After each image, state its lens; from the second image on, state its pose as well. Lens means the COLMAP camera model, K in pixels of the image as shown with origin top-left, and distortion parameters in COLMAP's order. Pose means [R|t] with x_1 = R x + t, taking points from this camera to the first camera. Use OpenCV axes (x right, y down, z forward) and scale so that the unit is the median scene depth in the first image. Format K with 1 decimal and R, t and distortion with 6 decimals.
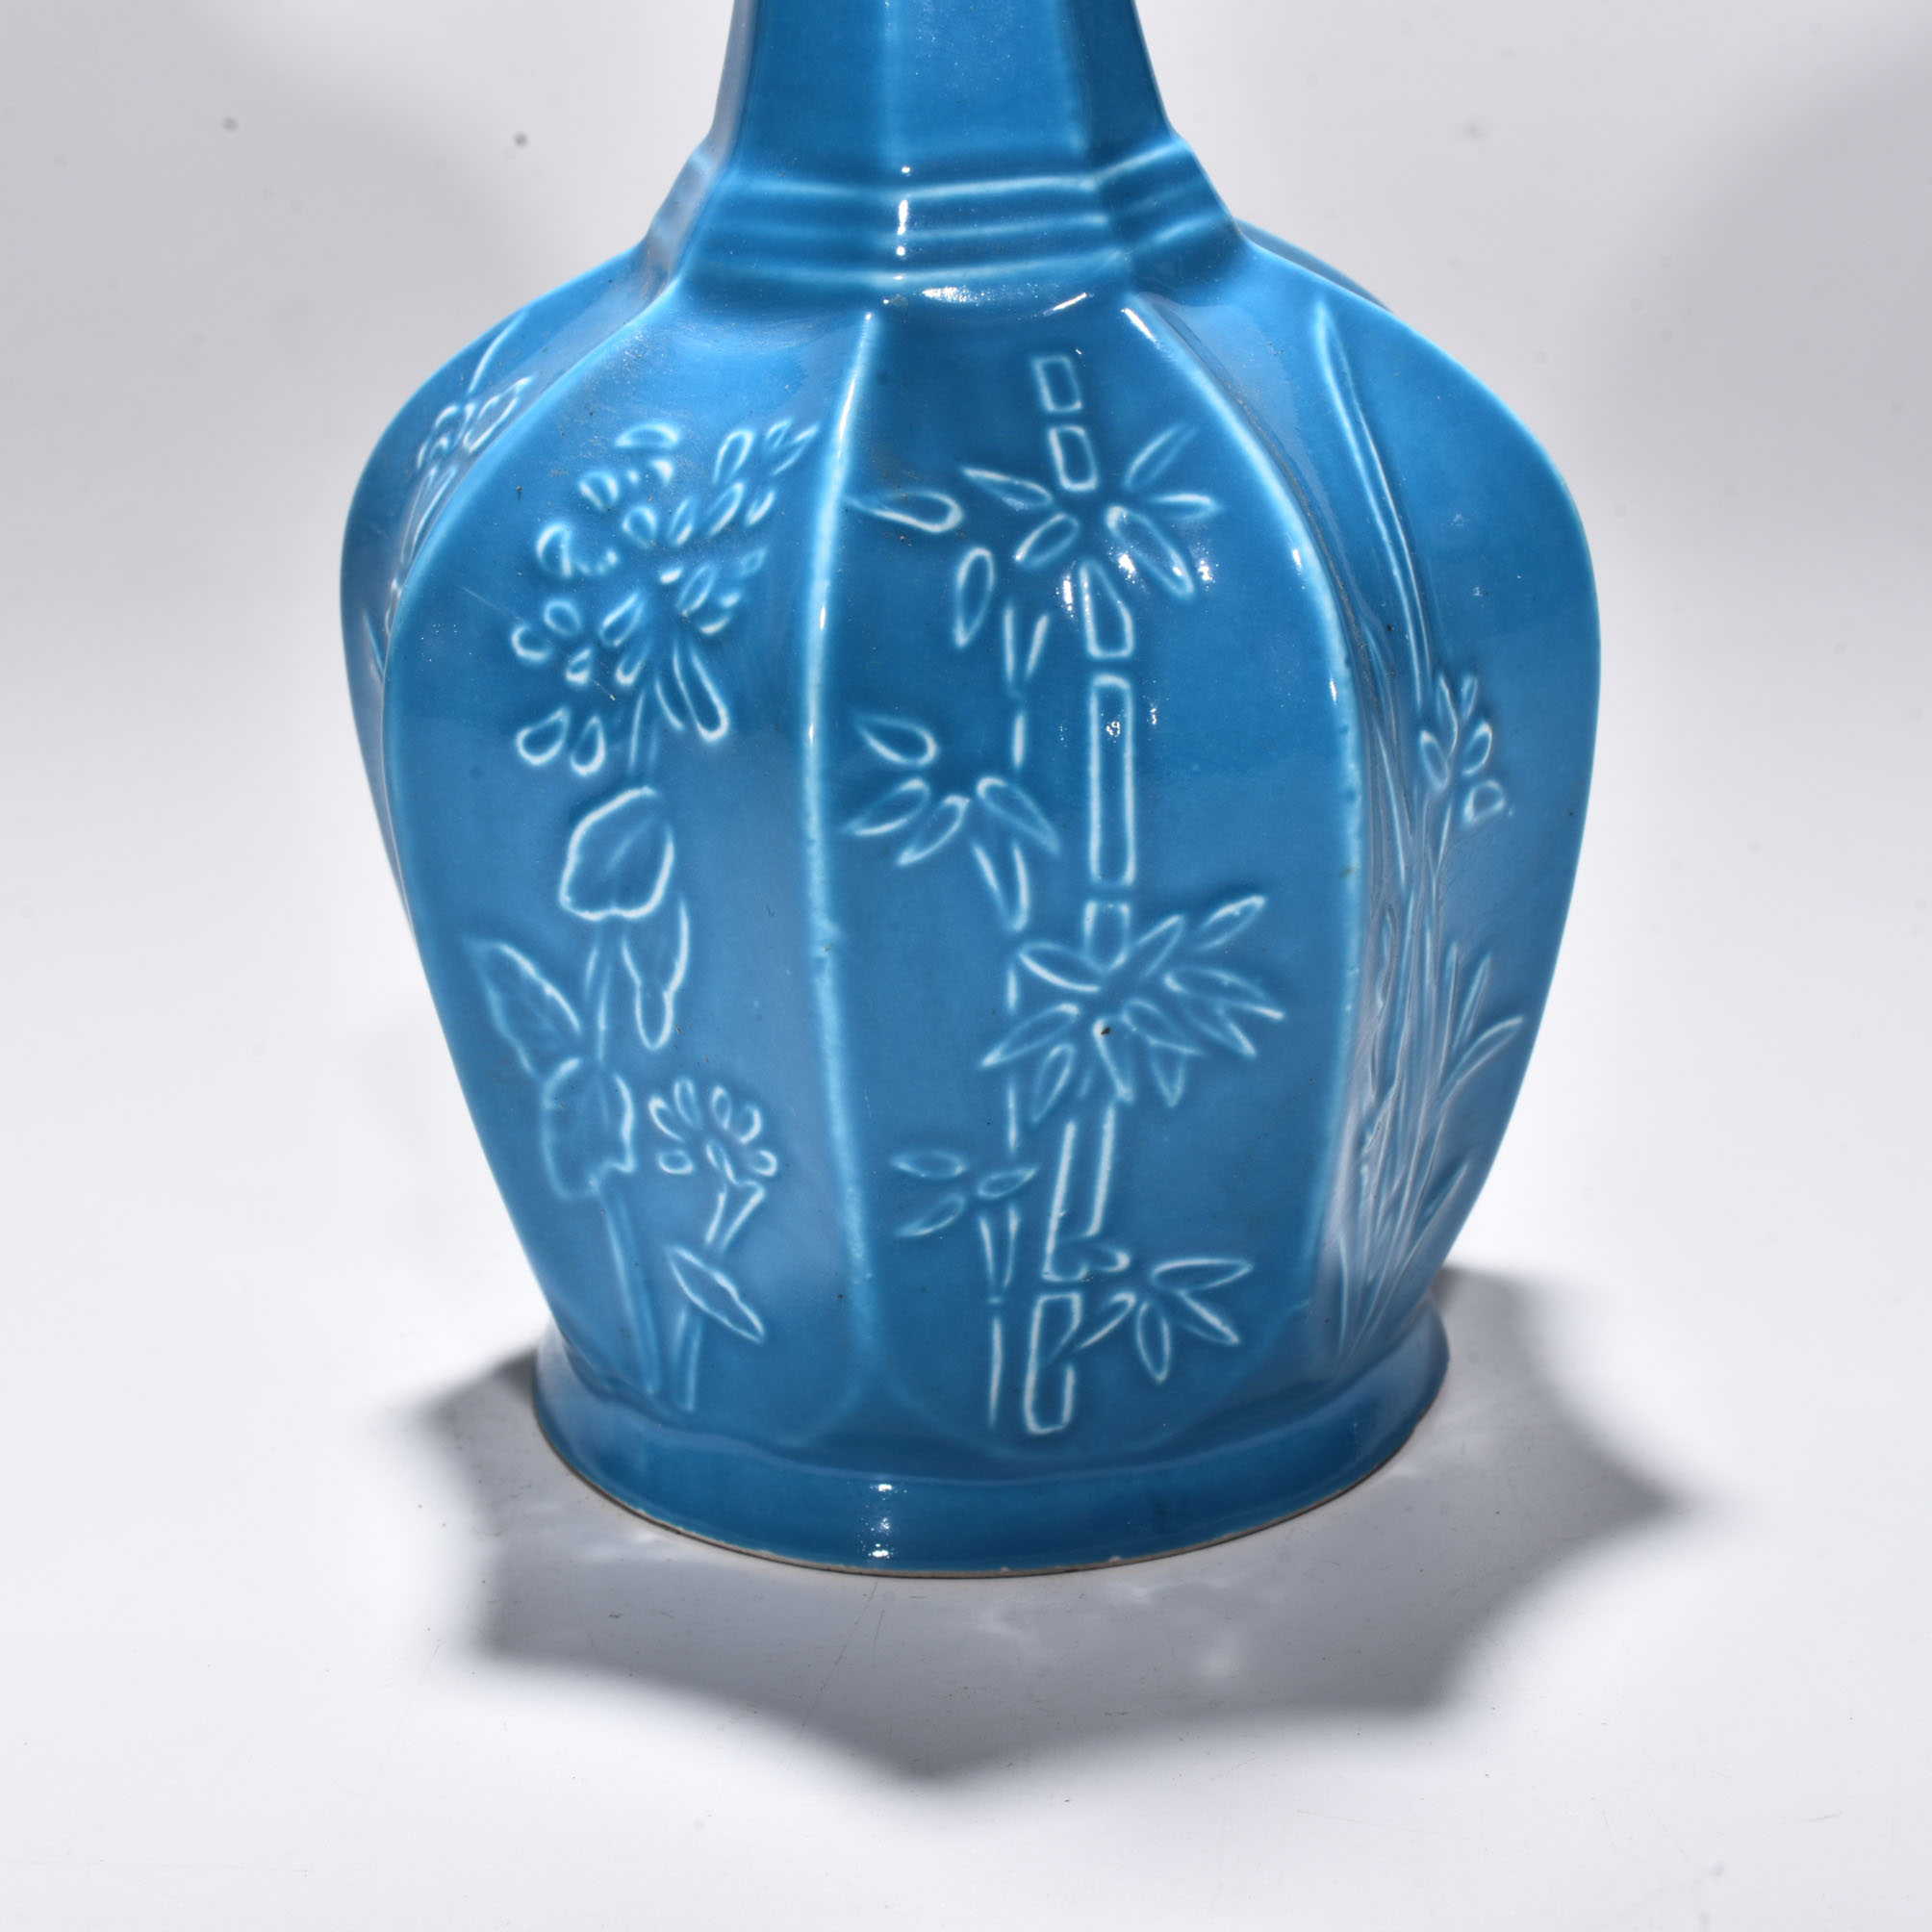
lens RADIAL K [[4622.4, 0, 966.0], [0, 4622.4, 966.0], [0, 0, 1]] dist [-0.189664, -0.359862]
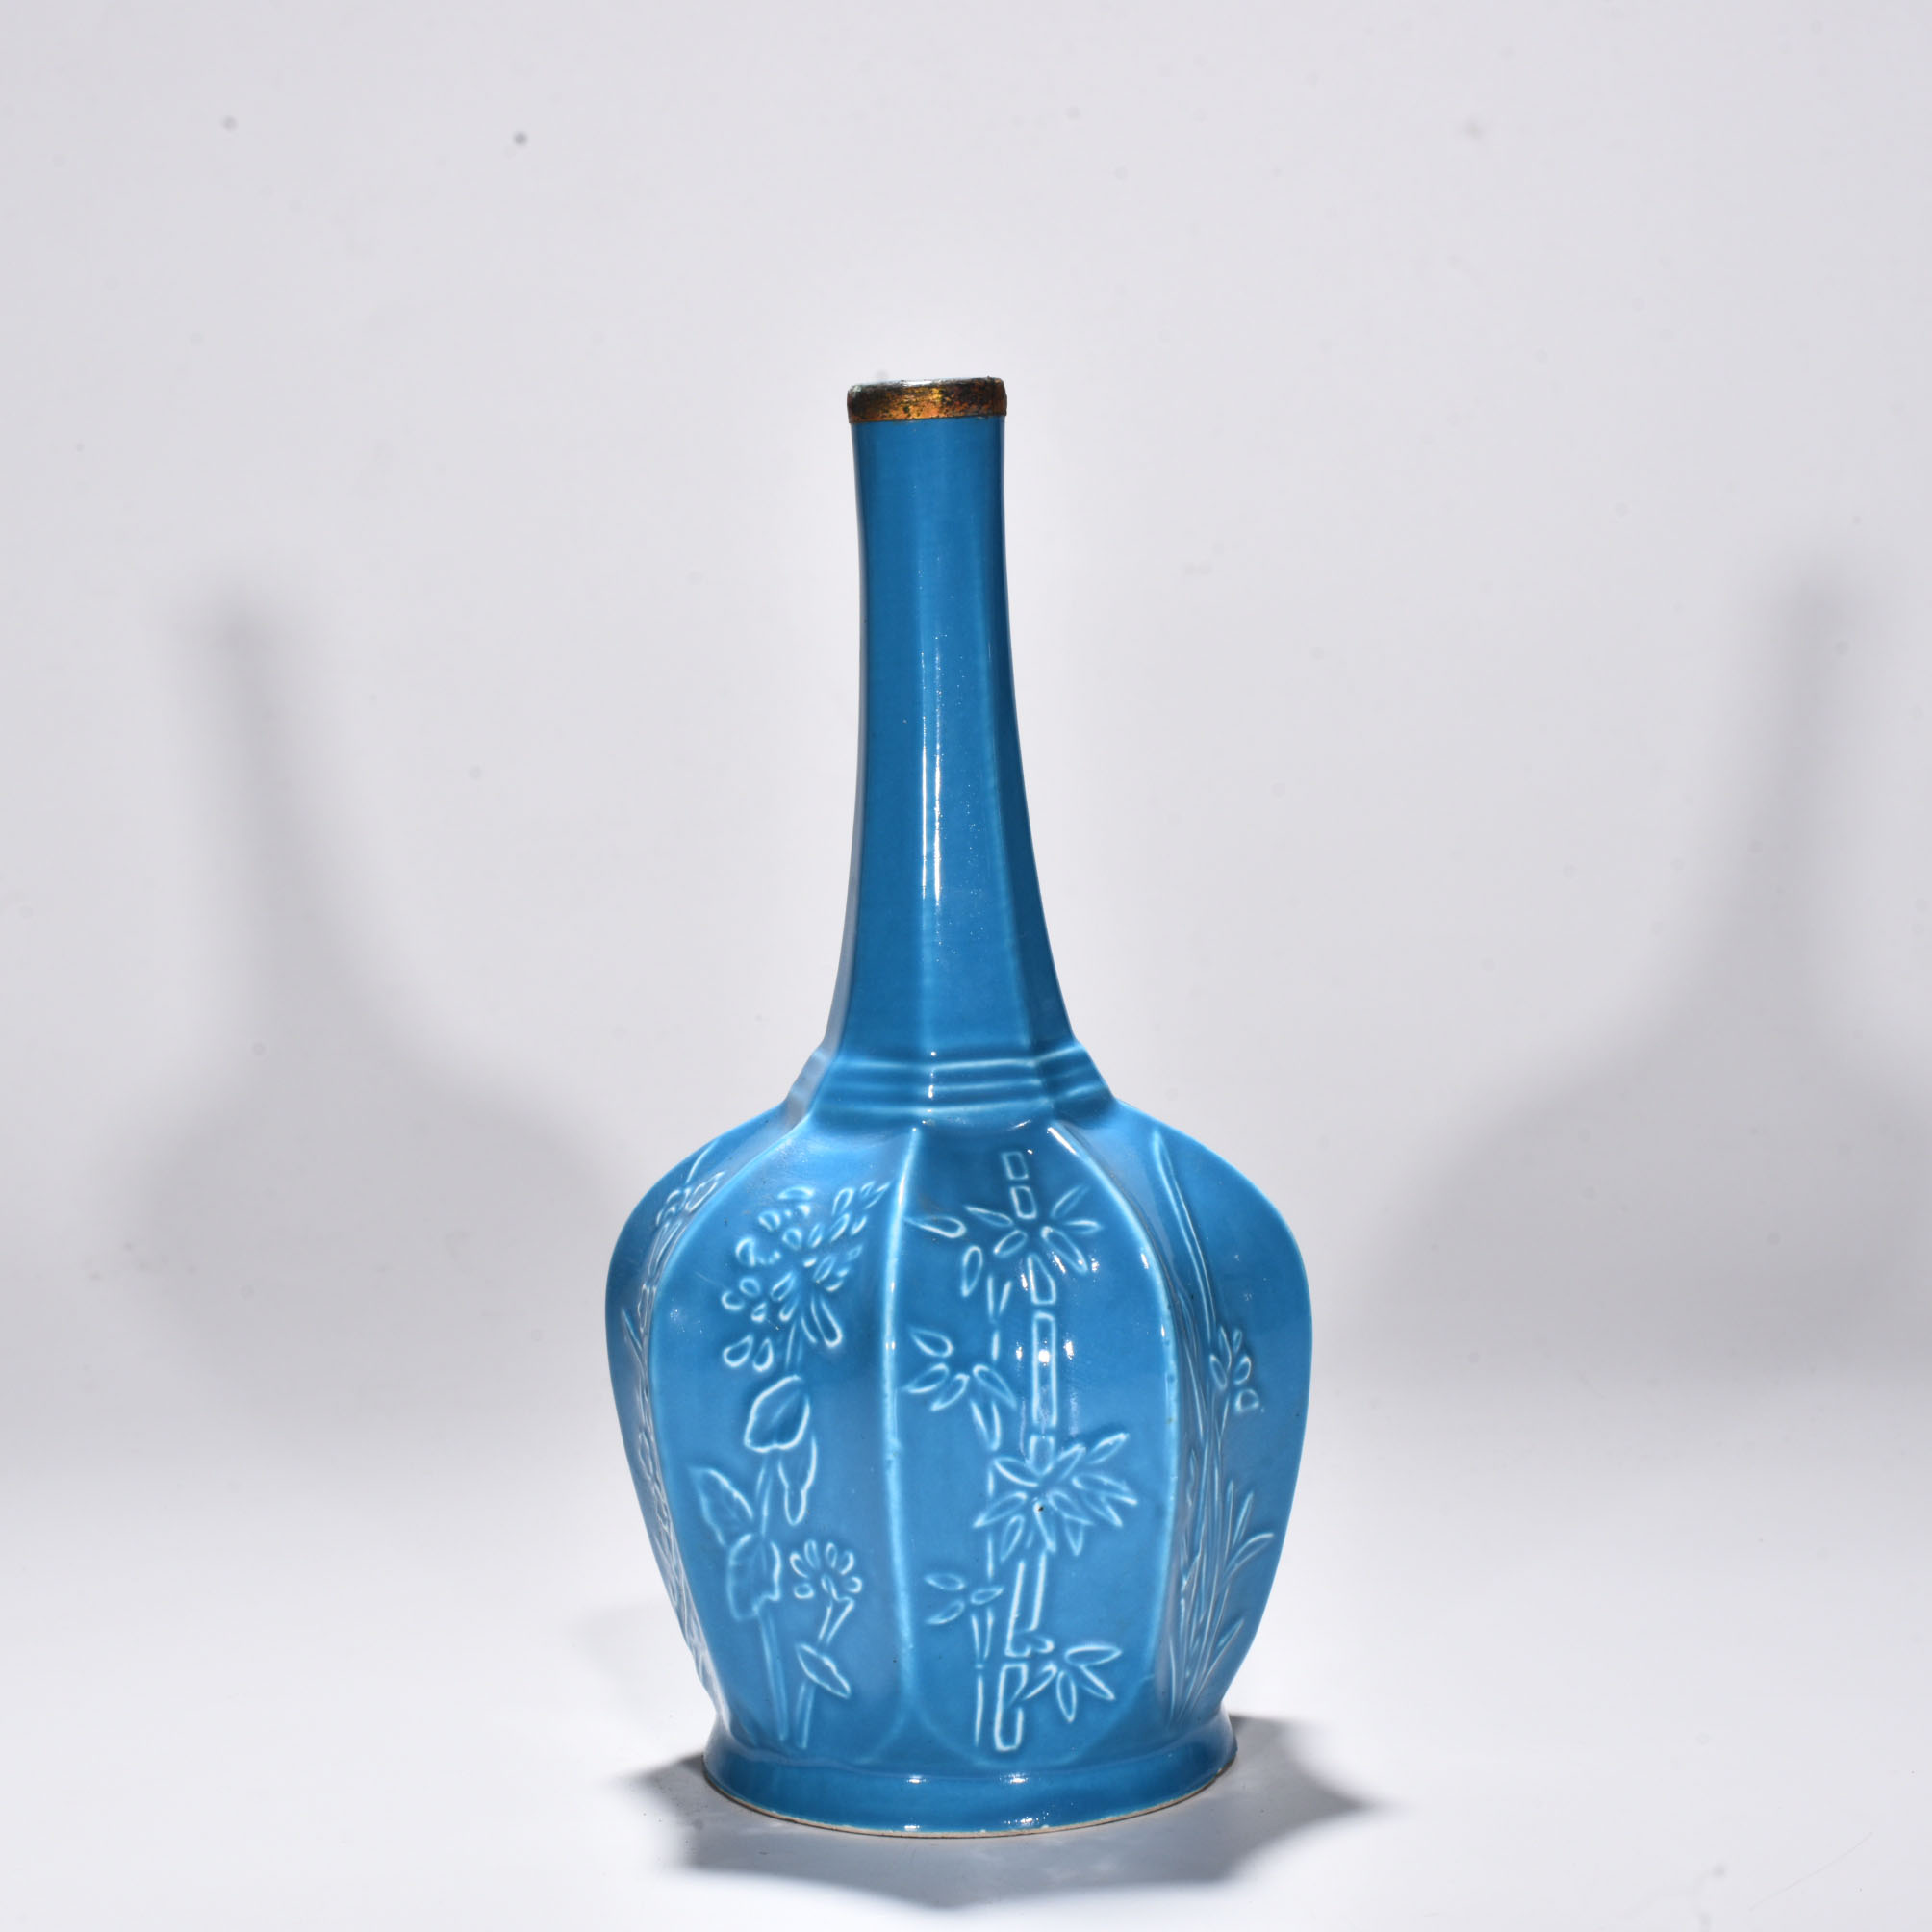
lens RADIAL K [[4622.4, 0, 966.0], [0, 4622.4, 966.0], [0, 0, 1]] dist [-0.189664, -0.359862]
pose [[0.999714, 0.007762, 0.022633, -0.042688], [-0.002061, 0.970337, -0.241748, 0.245986], [-0.023838, 0.241632, 0.970075, -0.833840]]
